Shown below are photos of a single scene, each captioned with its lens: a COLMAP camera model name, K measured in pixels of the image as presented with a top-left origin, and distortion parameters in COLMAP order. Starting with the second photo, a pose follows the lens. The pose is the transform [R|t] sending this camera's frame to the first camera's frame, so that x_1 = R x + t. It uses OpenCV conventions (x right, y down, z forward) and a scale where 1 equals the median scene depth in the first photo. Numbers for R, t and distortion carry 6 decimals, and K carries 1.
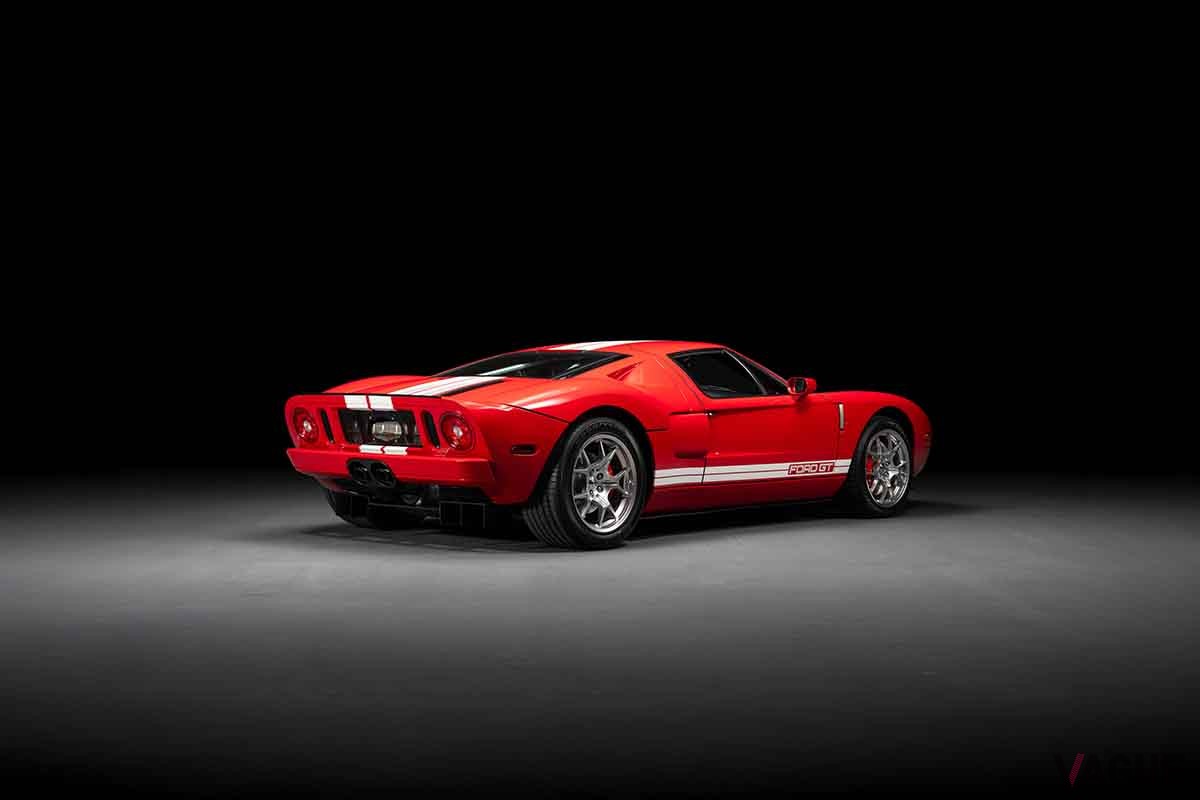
lens RADIAL K [[2494.3, 0, 599.0], [0, 2494.3, 403.4], [0, 0, 1]] dist [0.292420, 0.000000]
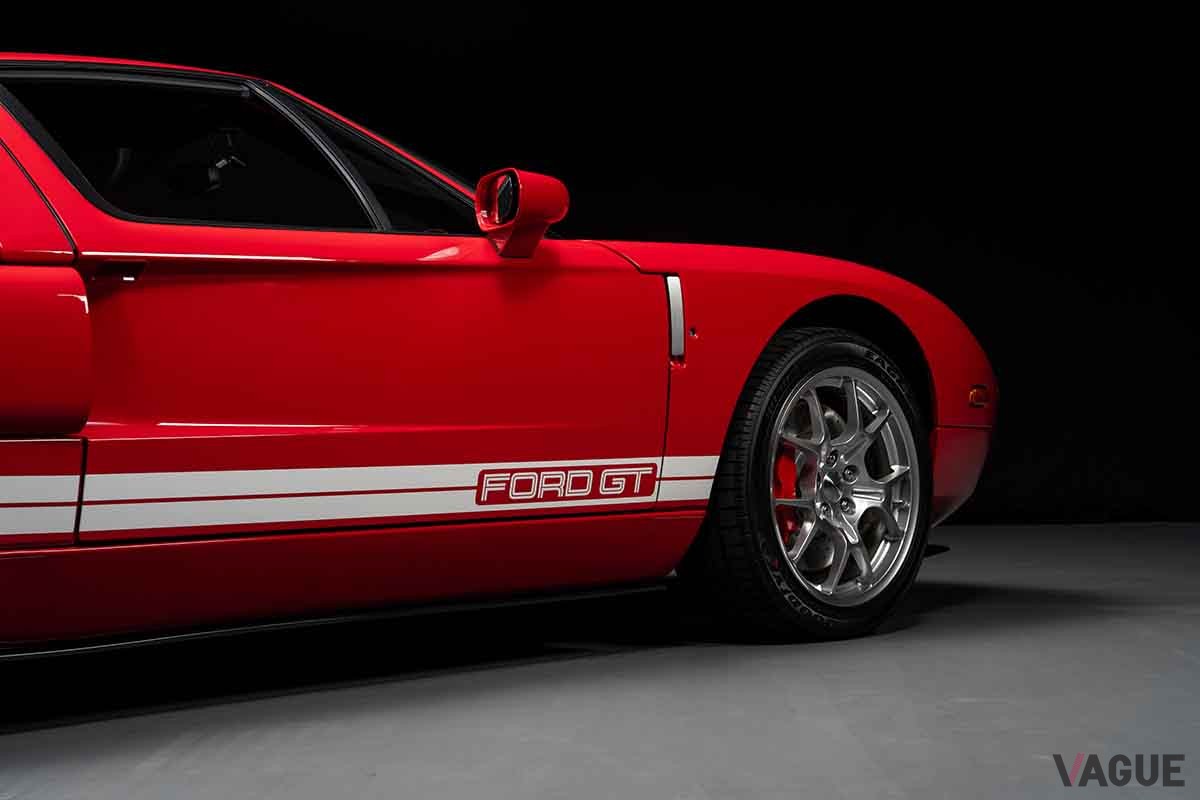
lens RADIAL K [[2494.3, 0, 599.0], [0, 2494.3, 402.2], [0, 0, 1]] dist [0.292420, 0.000000]
pose [[0.998269, -0.026111, -0.052698, 0.103295], [0.024027, 0.998919, -0.039791, 0.027910], [0.053680, 0.038456, 0.997817, 0.692592]]
